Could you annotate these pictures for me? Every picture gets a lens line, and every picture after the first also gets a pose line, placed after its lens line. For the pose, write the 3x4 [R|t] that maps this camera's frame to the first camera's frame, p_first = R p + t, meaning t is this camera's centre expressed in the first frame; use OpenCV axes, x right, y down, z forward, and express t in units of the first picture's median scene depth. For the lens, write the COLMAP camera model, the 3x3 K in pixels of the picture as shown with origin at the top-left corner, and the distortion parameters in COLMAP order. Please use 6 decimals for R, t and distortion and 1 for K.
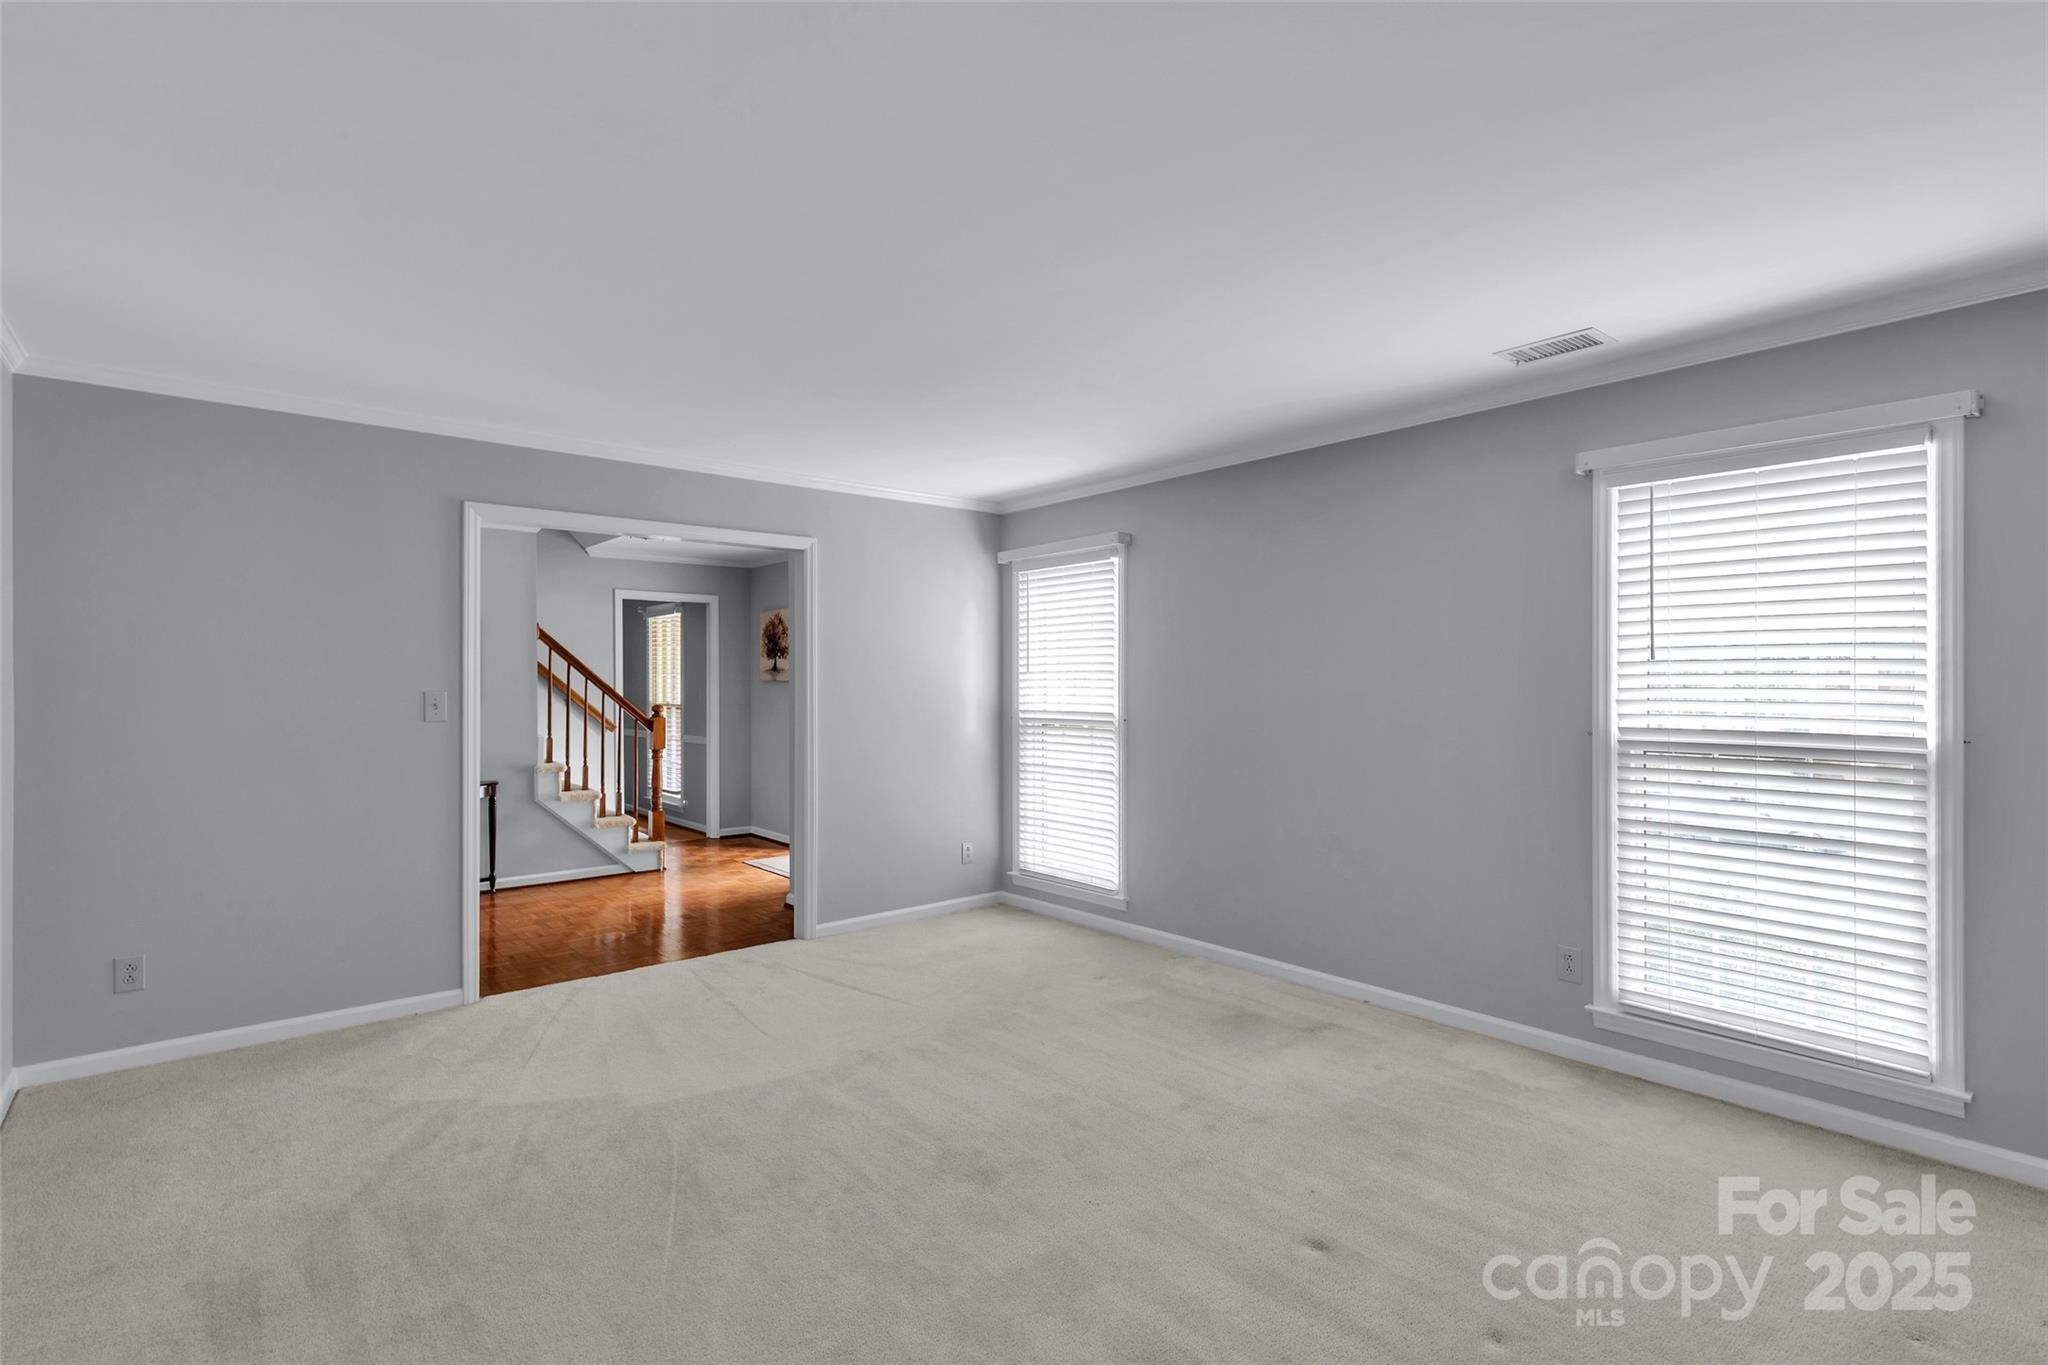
lens RADIAL K [[959.7, 0, 1013.7], [0, 959.7, 692.3], [0, 0, 1]] dist [0.006848, -0.001285]
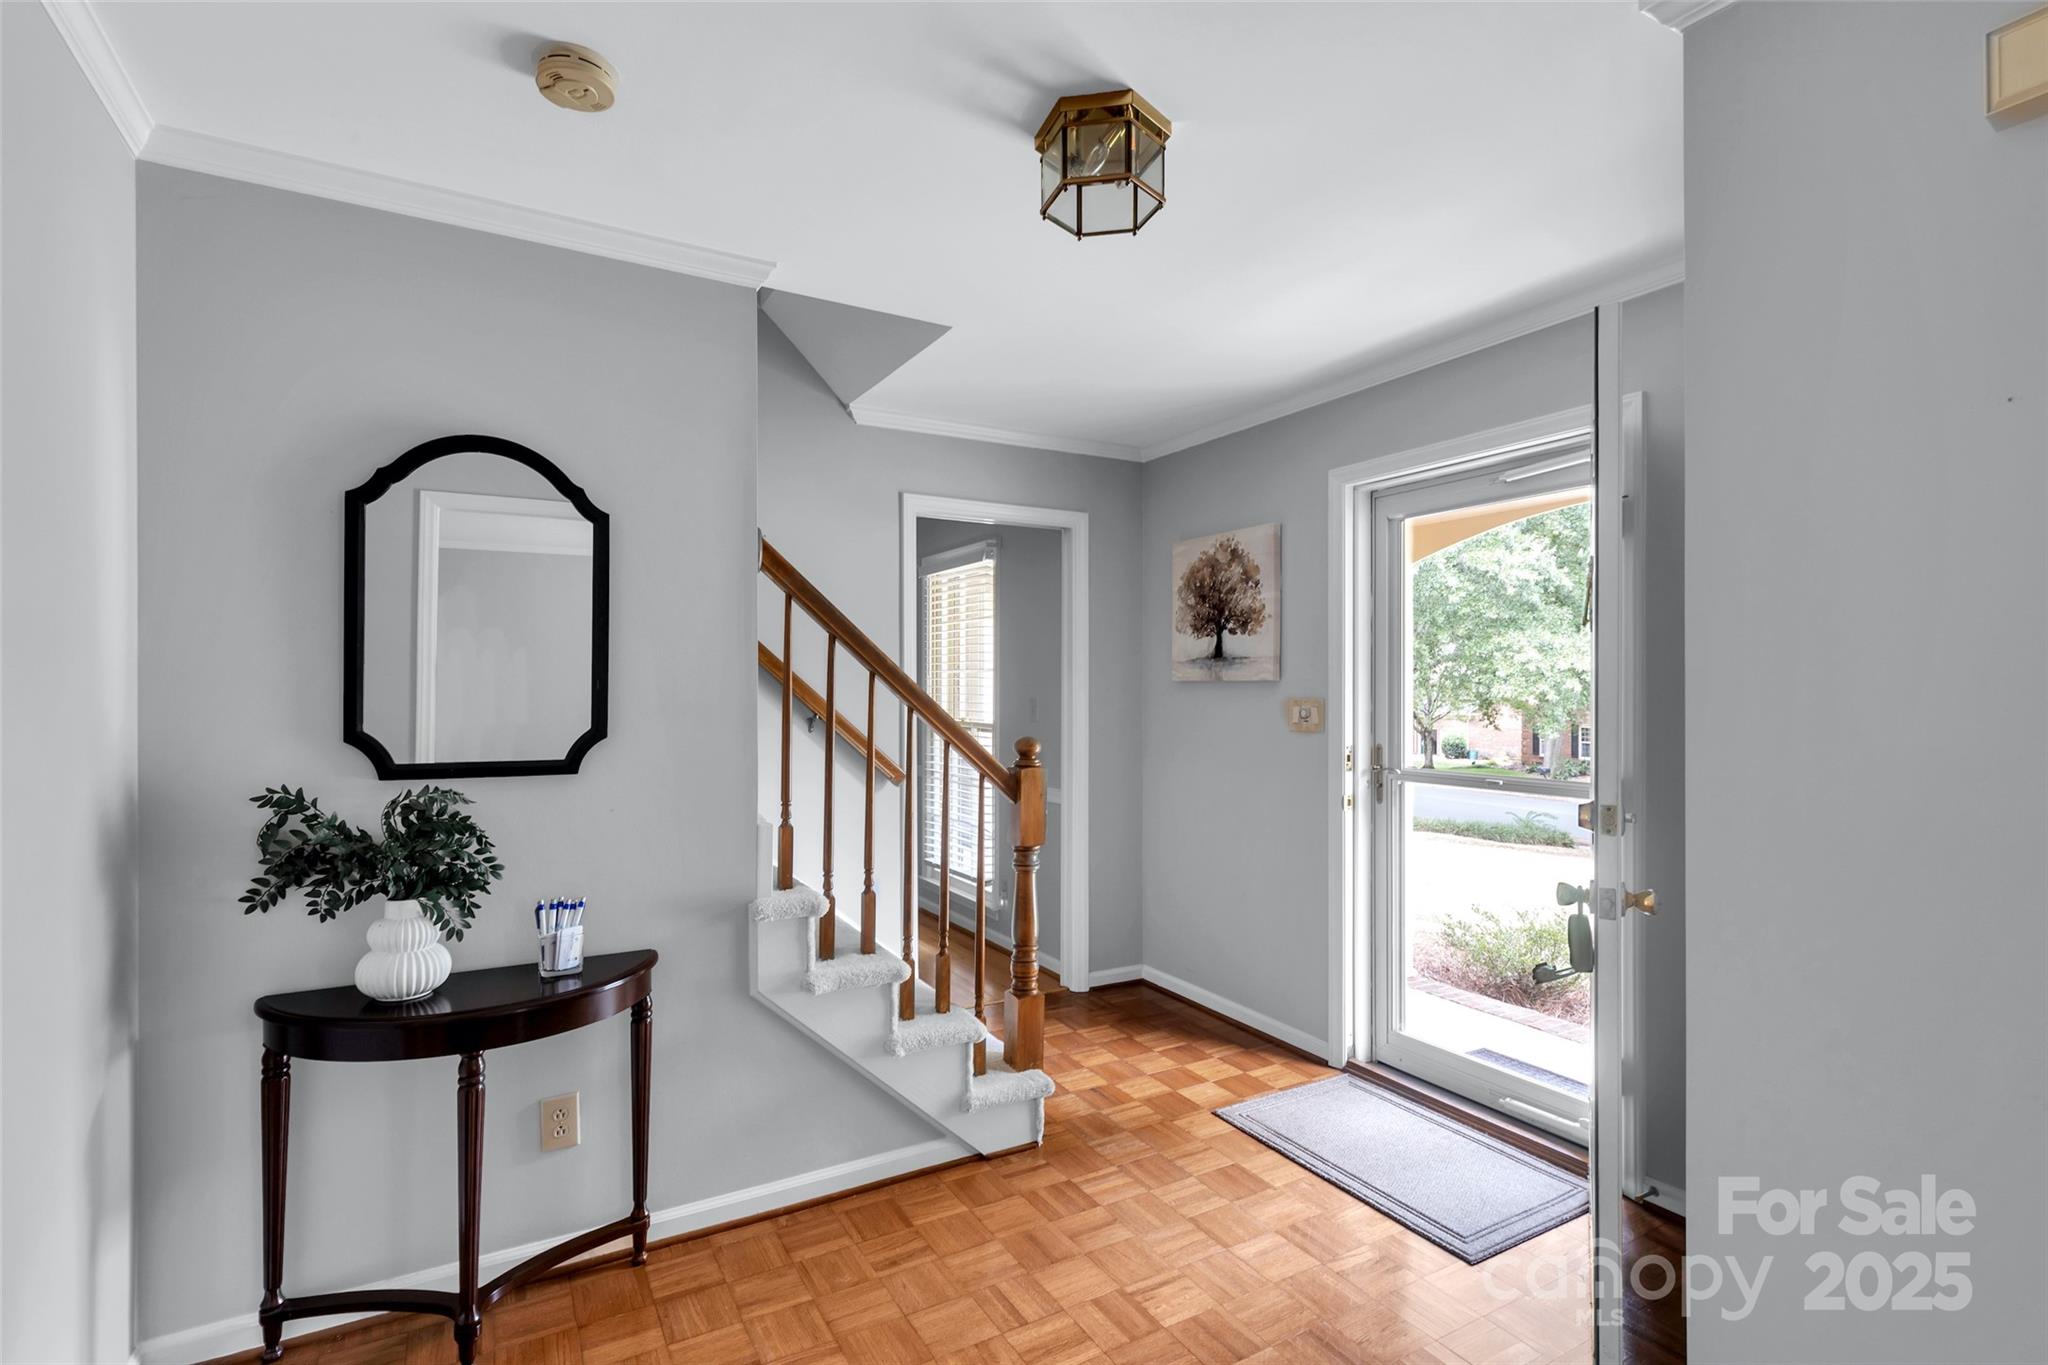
lens RADIAL K [[959.7, 0, 1040.6], [0, 959.7, 693.2], [0, 0, 1]] dist [0.006848, -0.001285]
pose [[0.985809, 0.003565, -0.167834, -0.305441], [-0.003801, 0.999992, -0.001080, -0.005959], [0.167828, 0.001703, 0.985815, 0.612146]]
